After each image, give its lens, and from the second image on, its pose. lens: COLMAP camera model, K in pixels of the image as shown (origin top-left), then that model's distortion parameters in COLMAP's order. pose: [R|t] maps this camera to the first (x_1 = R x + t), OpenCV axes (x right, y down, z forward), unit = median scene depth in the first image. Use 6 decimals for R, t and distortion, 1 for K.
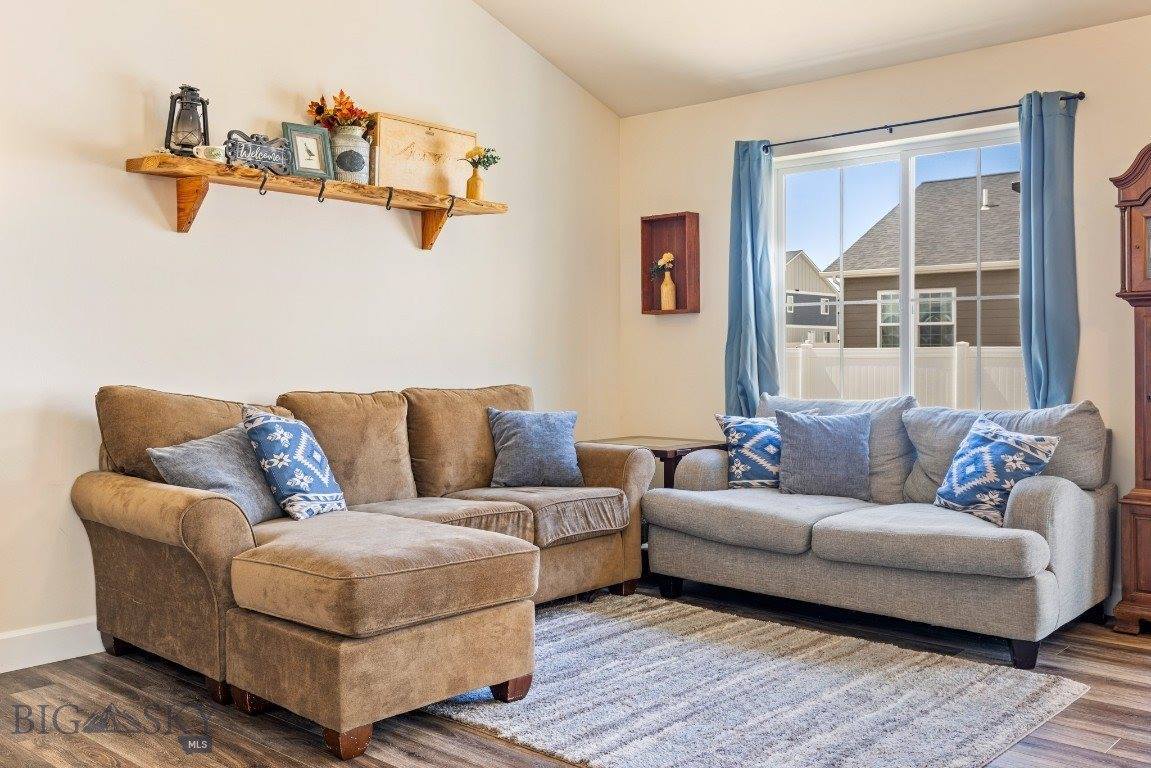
lens RADIAL K [[1061.4, 0, 582.9], [0, 1061.4, 353.5], [0, 0, 1]] dist [0.011499, 0.000000]
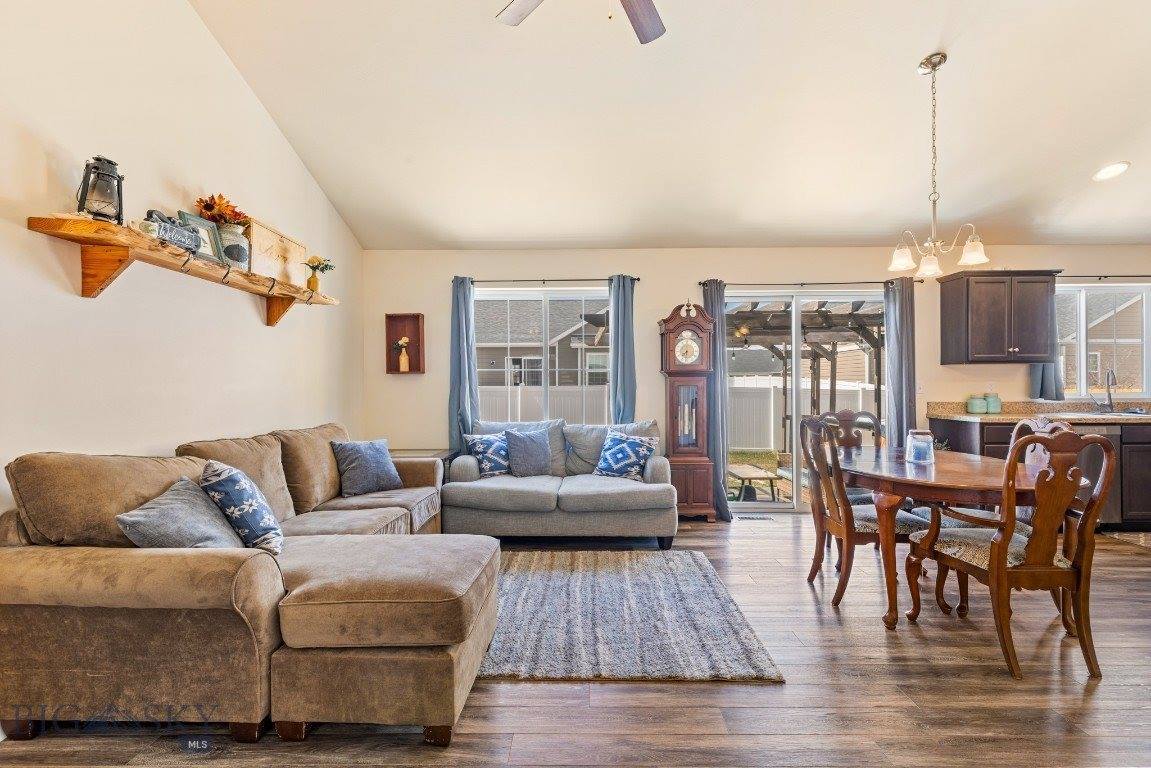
lens RADIAL K [[518.3, 0, 576.0], [0, 518.3, 384.3], [0, 0, 1]] dist [0.007160, 0.000169]
pose [[0.752578, -0.001712, 0.658501, -0.353650], [0.003019, 0.999995, -0.000850, -0.027627], [-0.658496, 0.002628, 0.752580, 0.305361]]
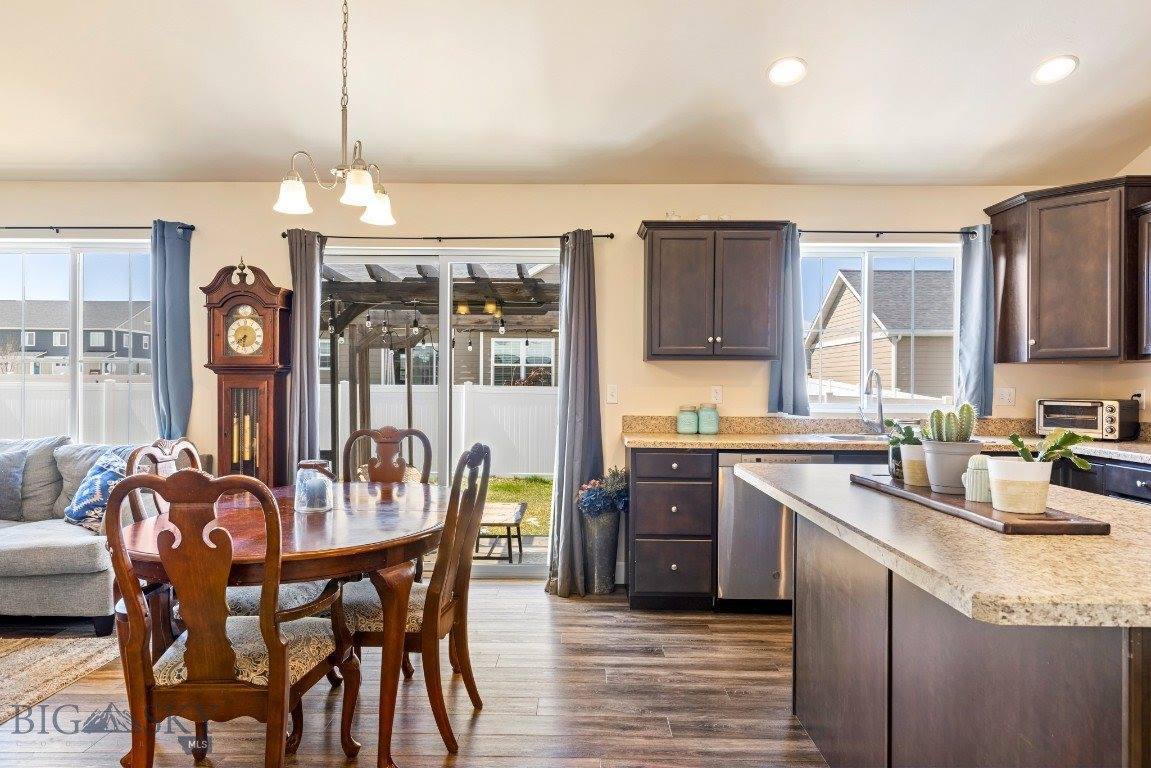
lens RADIAL K [[727.8, 0, 576.1], [0, 727.8, 385.0], [0, 0, 1]] dist [0.004142, -0.000270]
pose [[0.753965, 0.005565, 0.656891, 0.224151], [-0.007861, 0.999969, 0.000551, -0.033008], [-0.656868, -0.005579, 0.753985, -0.108454]]
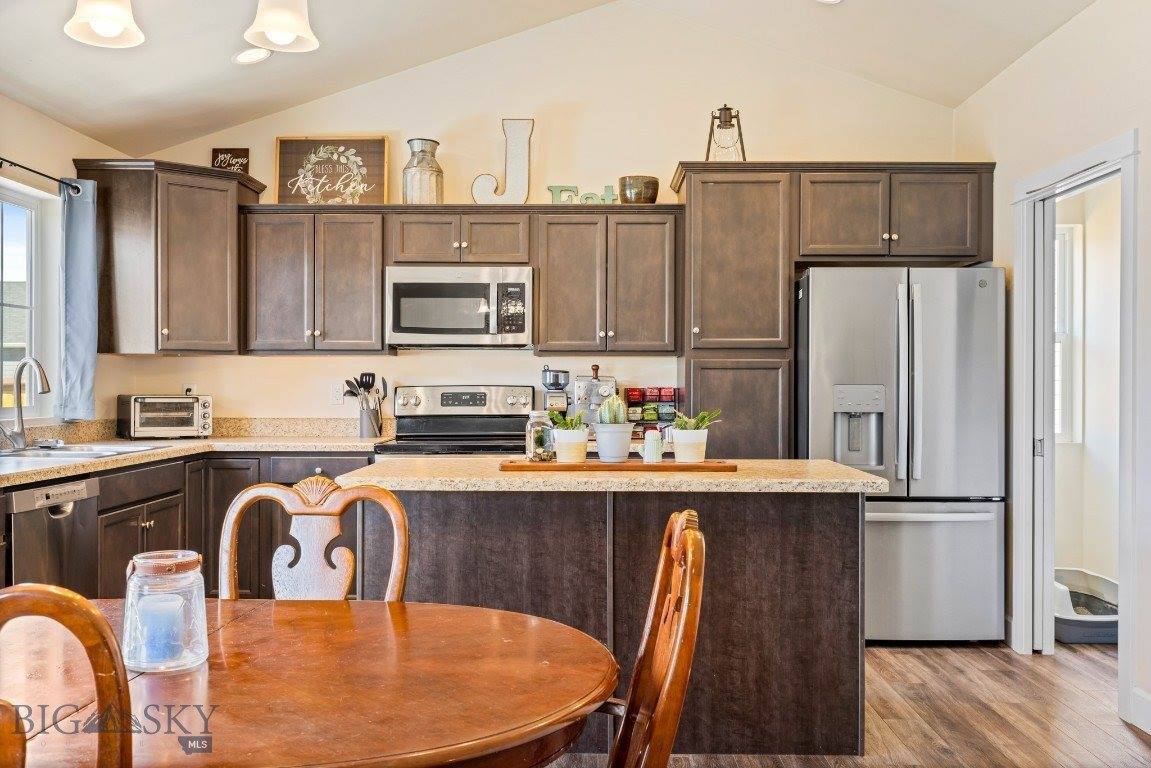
lens RADIAL K [[1085.4, 0, 580.0], [0, 1085.4, 384.0], [0, 0, 1]] dist [0.005182, 0.000000]
pose [[-0.657845, -0.000899, 0.753153, 0.033396], [-0.001788, 0.999998, -0.000367, -0.032929], [-0.753152, -0.001588, -0.657845, 0.695701]]
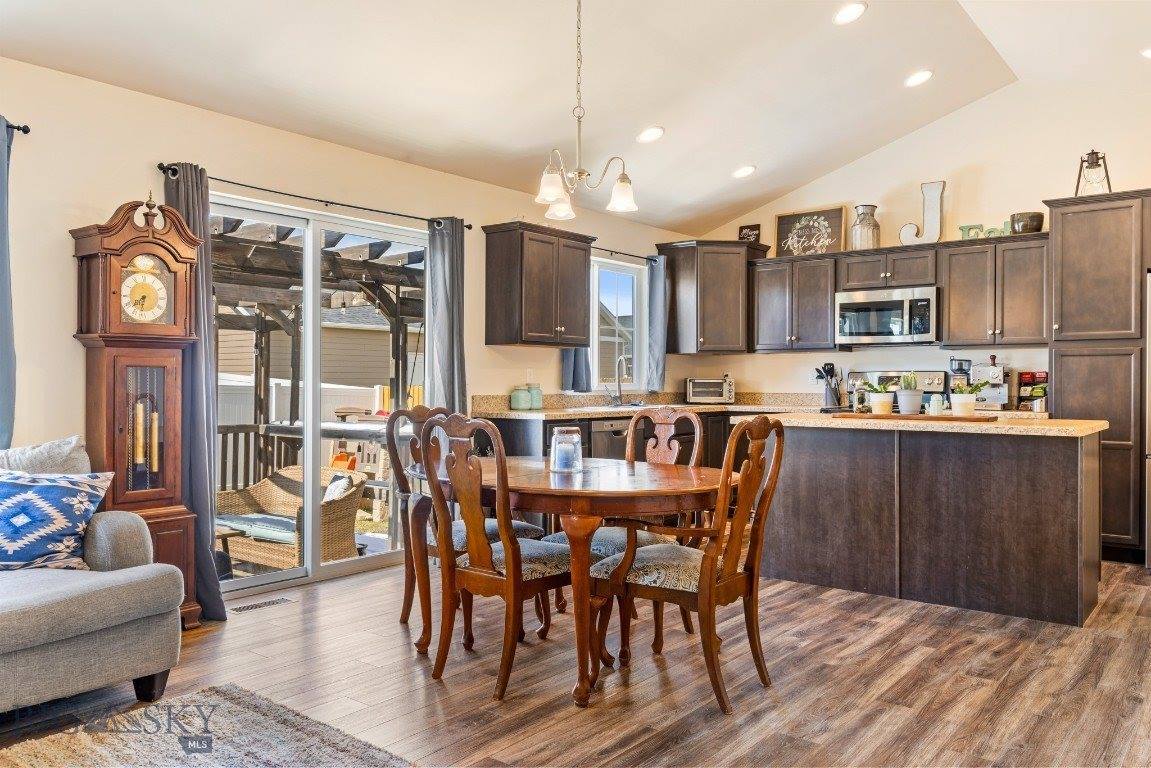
lens RADIAL K [[860.4, 0, 574.7], [0, 860.4, 381.4], [0, 0, 1]] dist [0.003287, -0.001395]
pose [[-0.056865, 0.001295, 0.998381, -0.387385], [-0.002519, 0.999996, -0.001441, -0.008427], [-0.998379, -0.002597, -0.056861, 0.574126]]
